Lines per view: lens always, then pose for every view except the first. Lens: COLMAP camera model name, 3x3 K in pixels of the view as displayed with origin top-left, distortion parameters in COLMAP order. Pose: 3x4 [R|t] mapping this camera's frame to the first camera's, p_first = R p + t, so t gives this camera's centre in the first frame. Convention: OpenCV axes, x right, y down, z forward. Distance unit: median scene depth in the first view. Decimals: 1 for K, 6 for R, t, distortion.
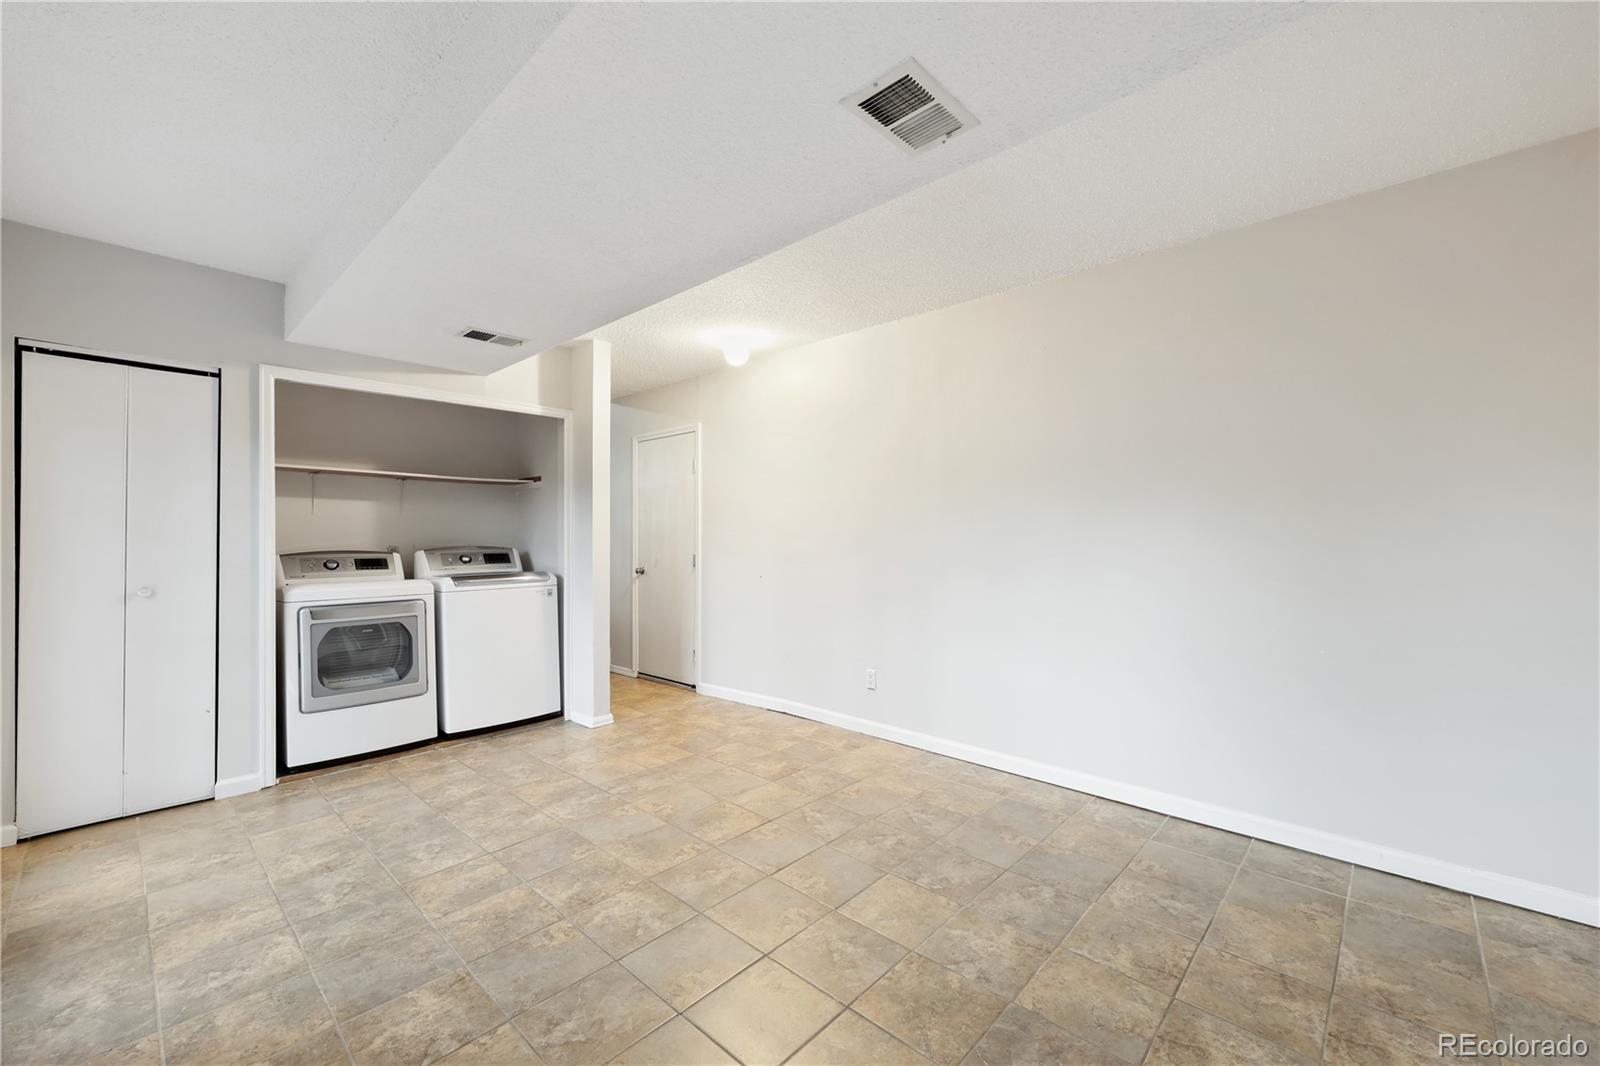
lens RADIAL K [[645.2, 0, 802.7], [0, 645.2, 546.8], [0, 0, 1]] dist [0.001401, 0.000427]
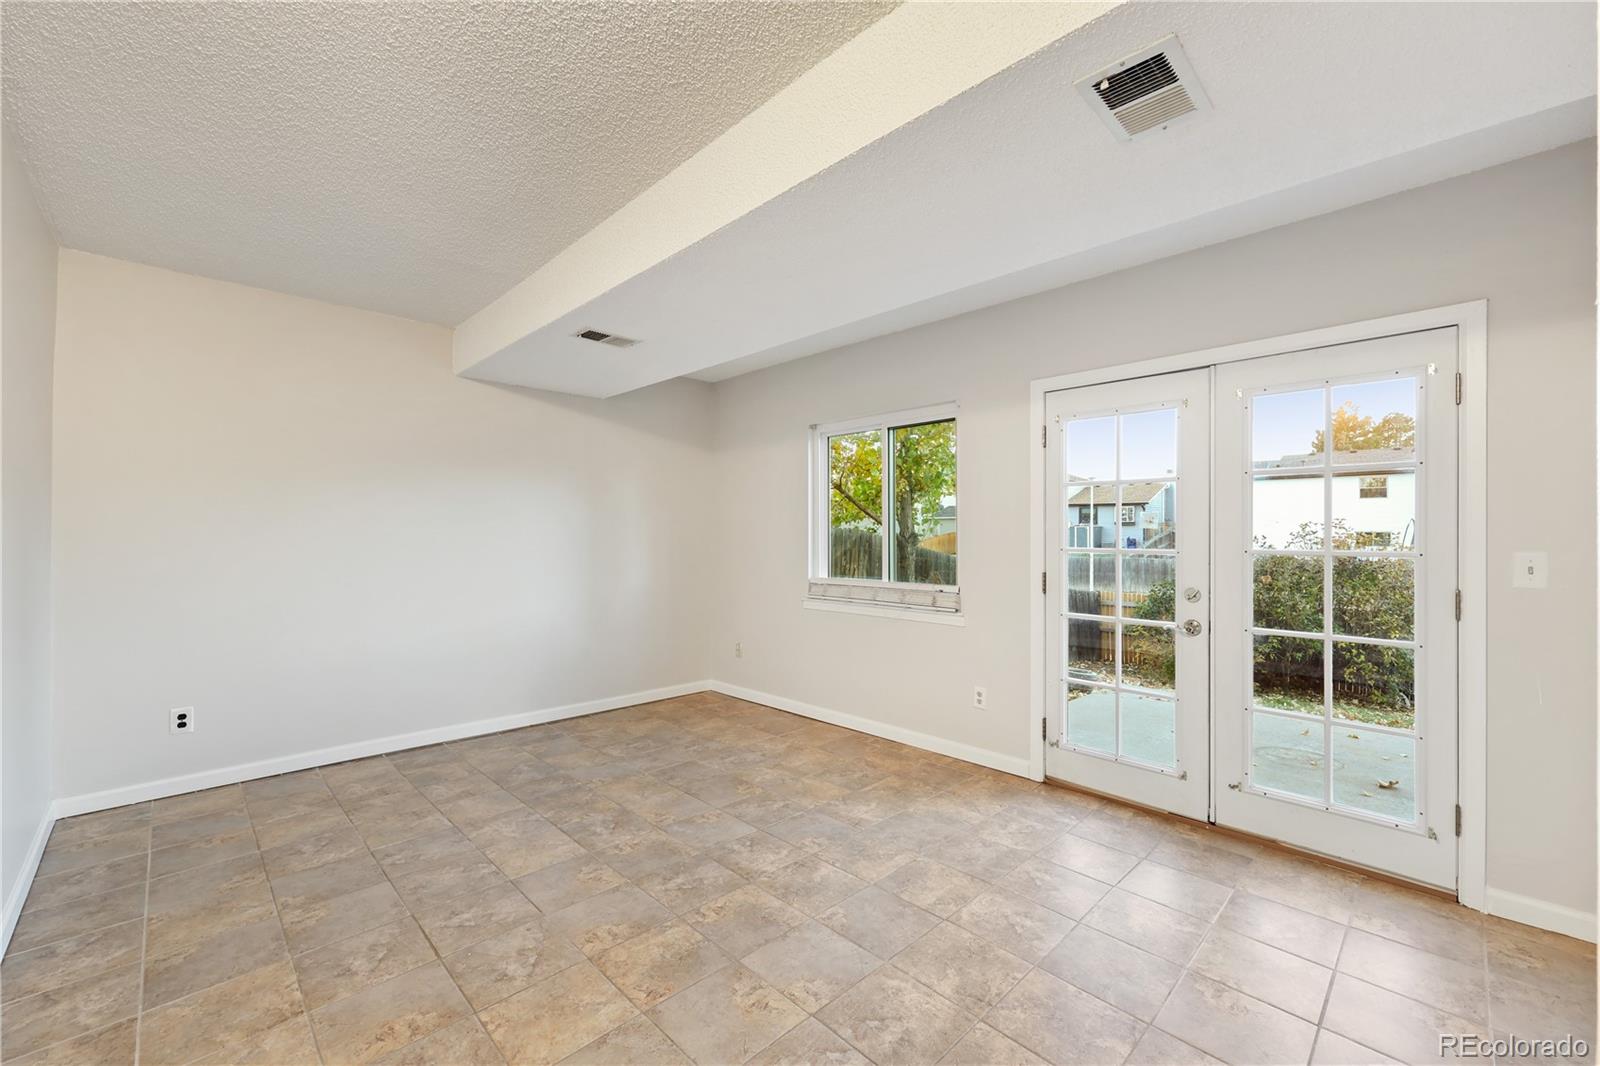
lens RADIAL K [[645.2, 0, 803.2], [0, 645.2, 535.3], [0, 0, 1]] dist [0.001401, 0.000427]
pose [[-0.999056, 0.002075, 0.043393, -0.264400], [0.002720, 0.999887, 0.014807, -0.028613], [-0.043357, 0.014911, -0.998948, 1.435834]]
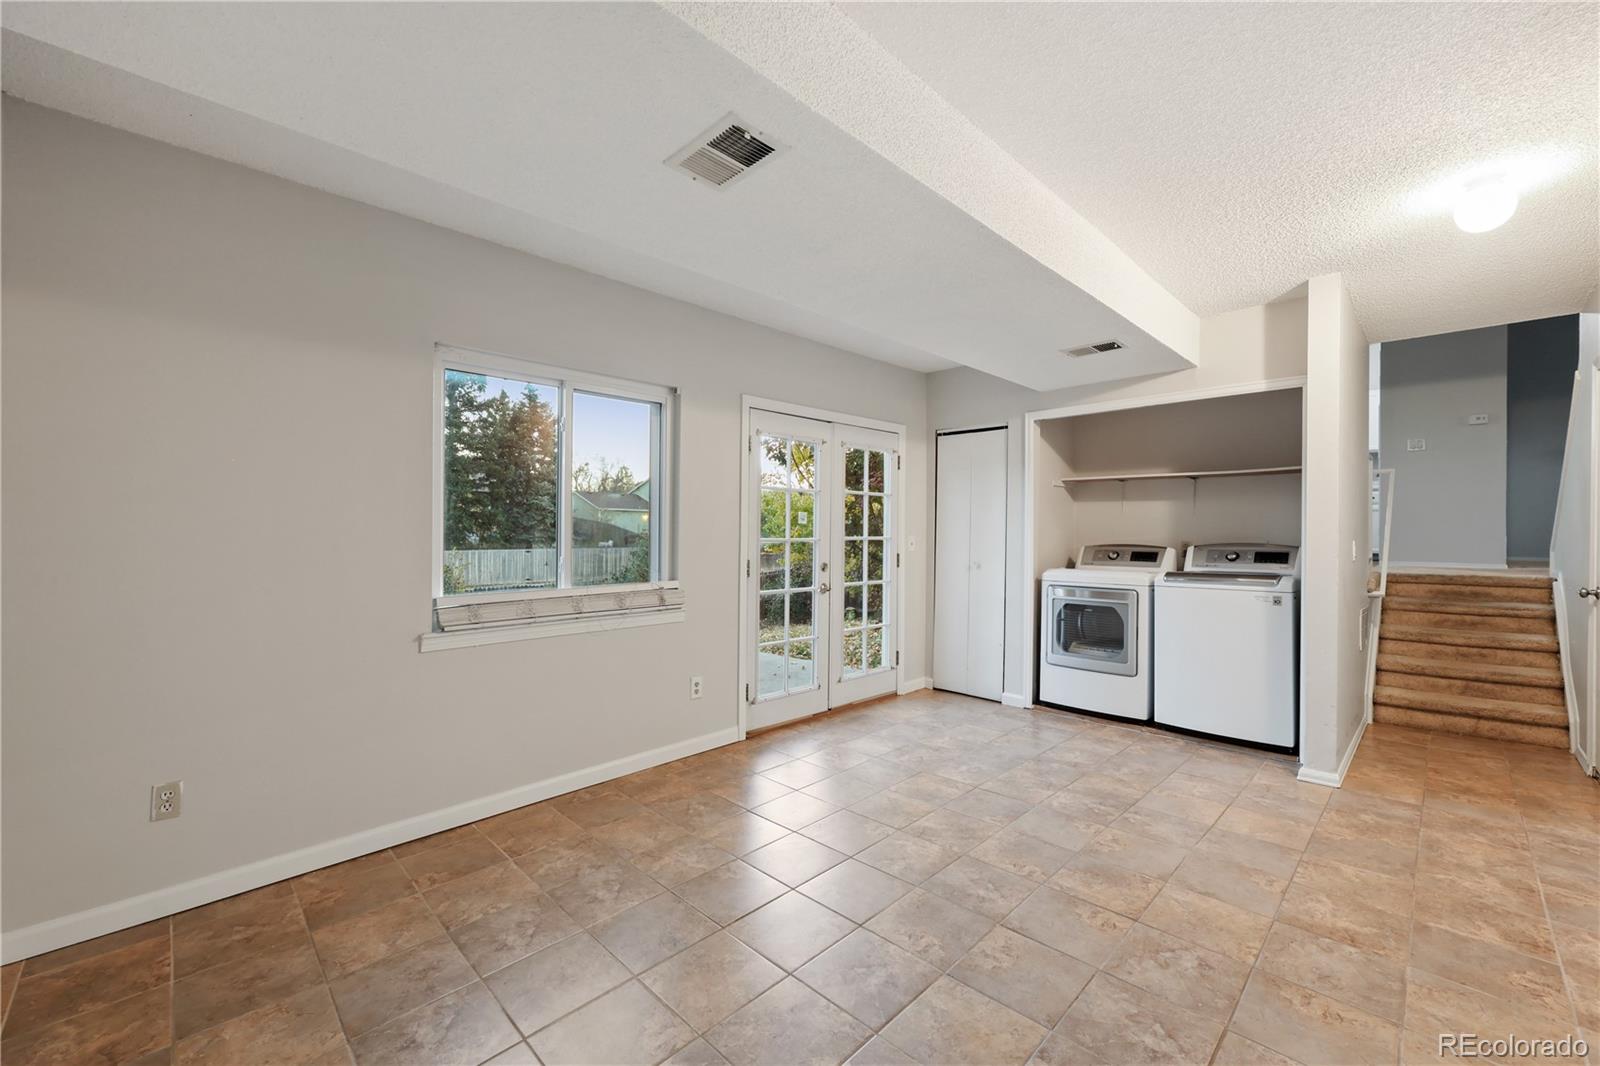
lens RADIAL K [[645.2, 0, 816.4], [0, 645.2, 527.9], [0, 0, 1]] dist [0.001401, 0.000427]
pose [[-0.019364, -0.002997, -0.999808, 0.599300], [-0.017711, 0.999840, -0.002654, -0.012997], [0.999656, 0.017656, -0.019414, 0.552902]]
